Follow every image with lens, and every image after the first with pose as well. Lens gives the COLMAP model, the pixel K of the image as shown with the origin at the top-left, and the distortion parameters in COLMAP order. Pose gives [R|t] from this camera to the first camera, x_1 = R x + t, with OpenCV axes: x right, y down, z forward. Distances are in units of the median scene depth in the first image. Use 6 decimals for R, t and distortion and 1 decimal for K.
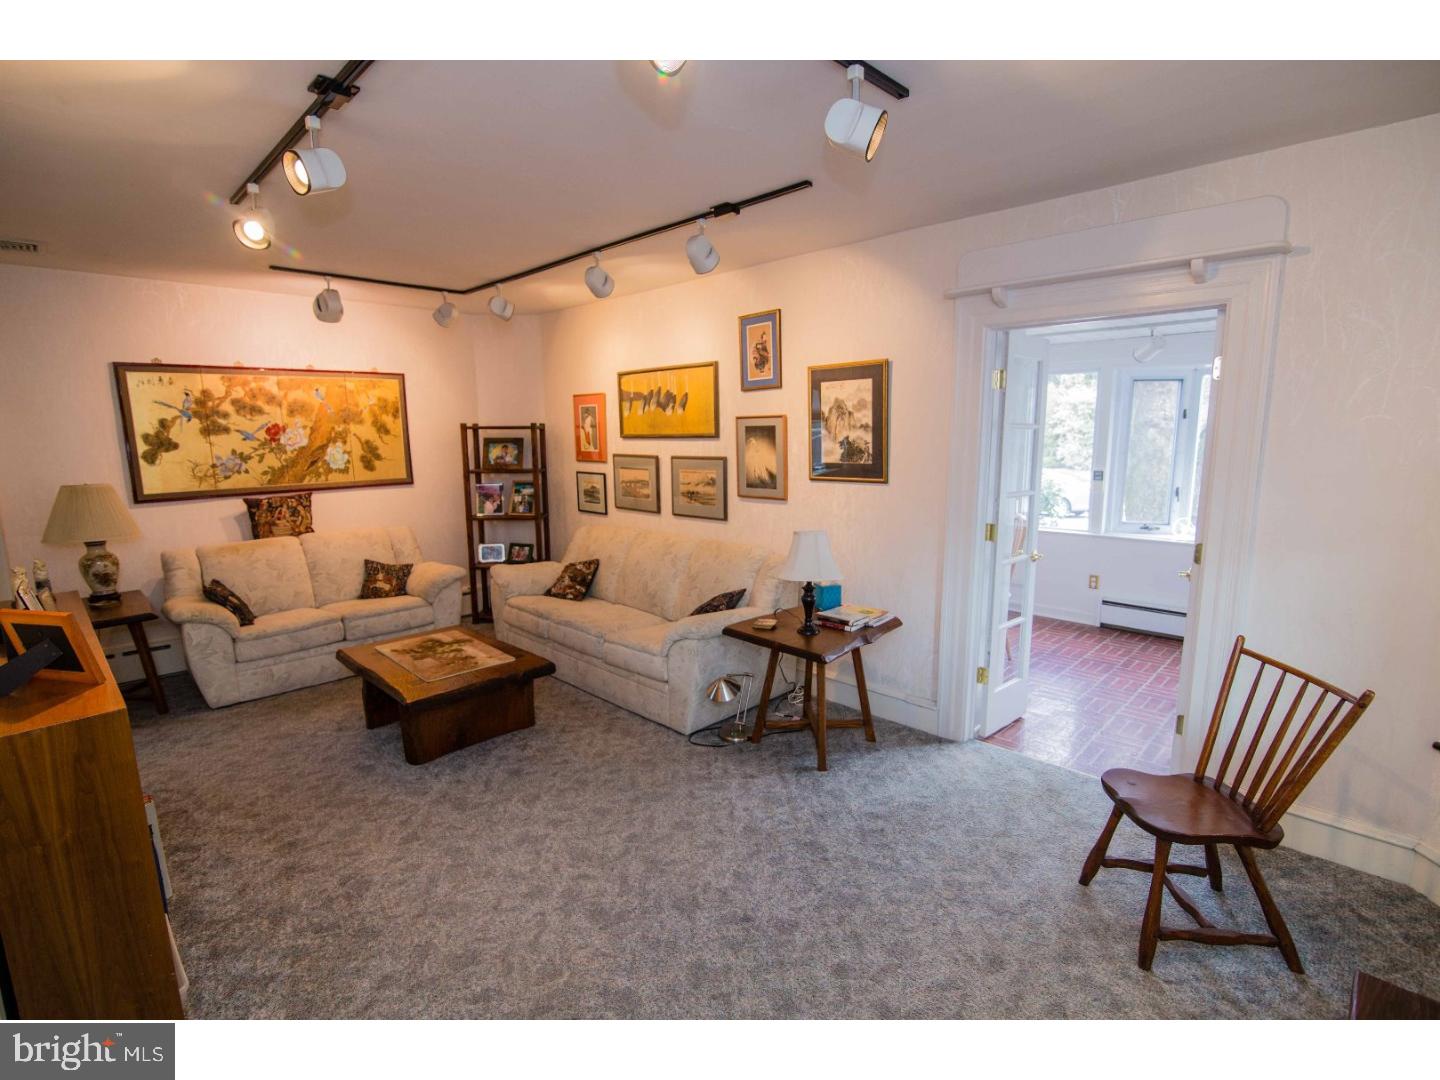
lens RADIAL K [[668.5, 0, 711.2], [0, 668.5, 540.4], [0, 0, 1]] dist [-0.004354, 0.000143]
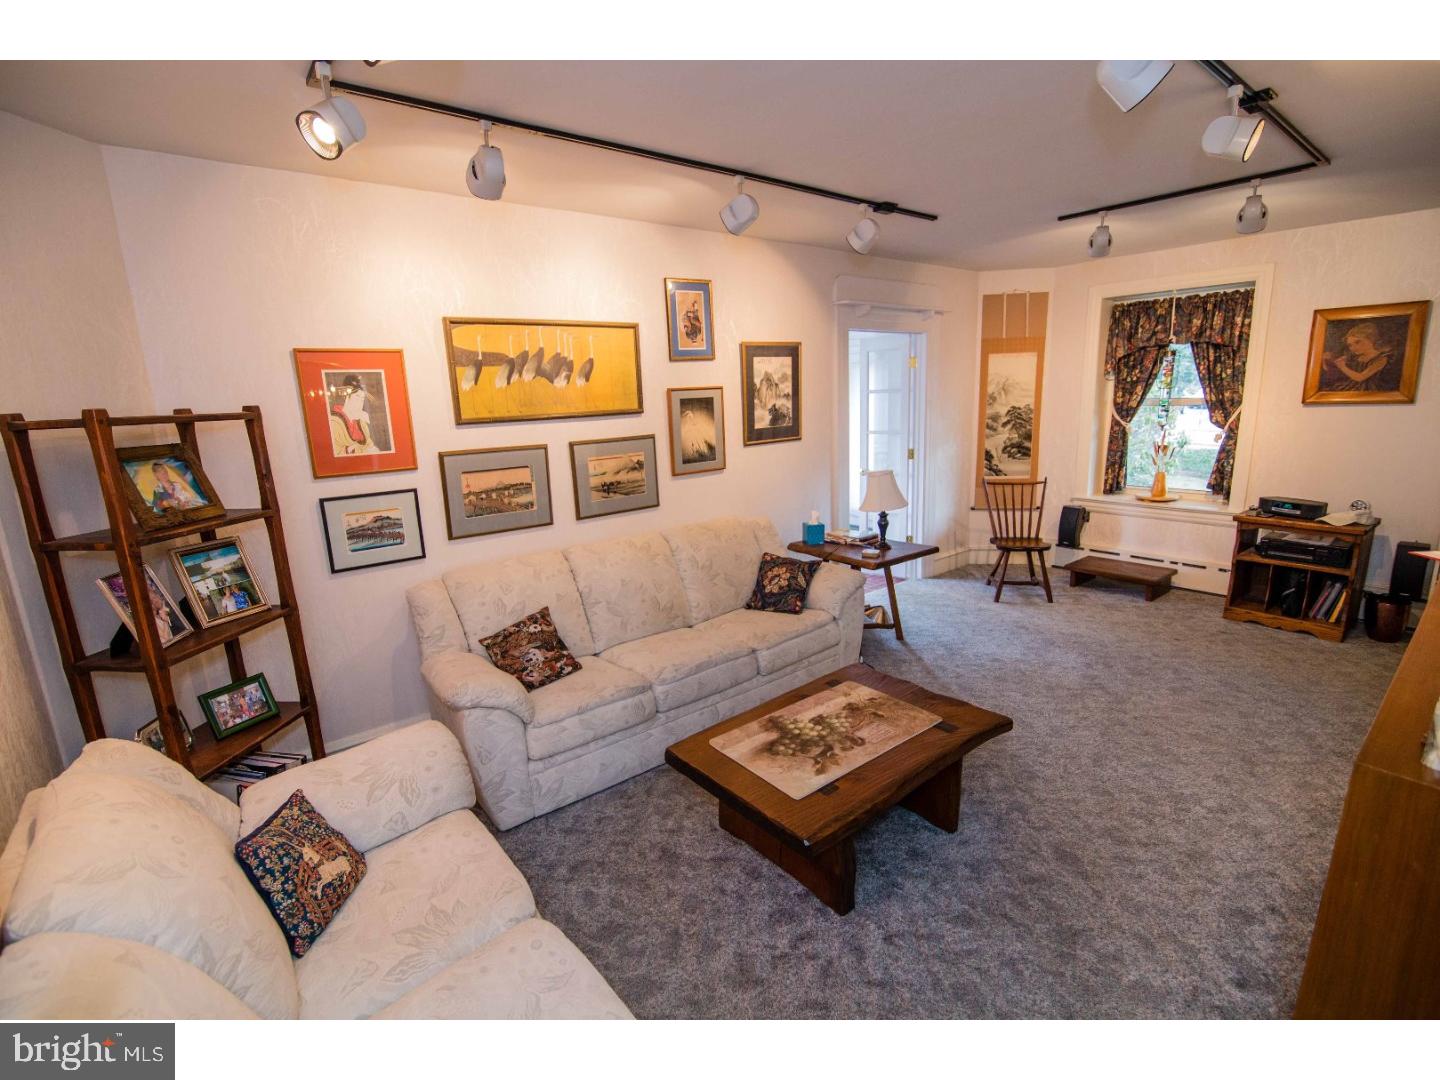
lens RADIAL K [[668.5, 0, 711.8], [0, 668.5, 539.2], [0, 0, 1]] dist [-0.004354, 0.000143]
pose [[0.124872, -0.208687, 0.969978, -0.897455], [0.199369, 0.962967, 0.181512, -0.143141], [-0.971936, 0.170717, 0.161853, 0.843110]]
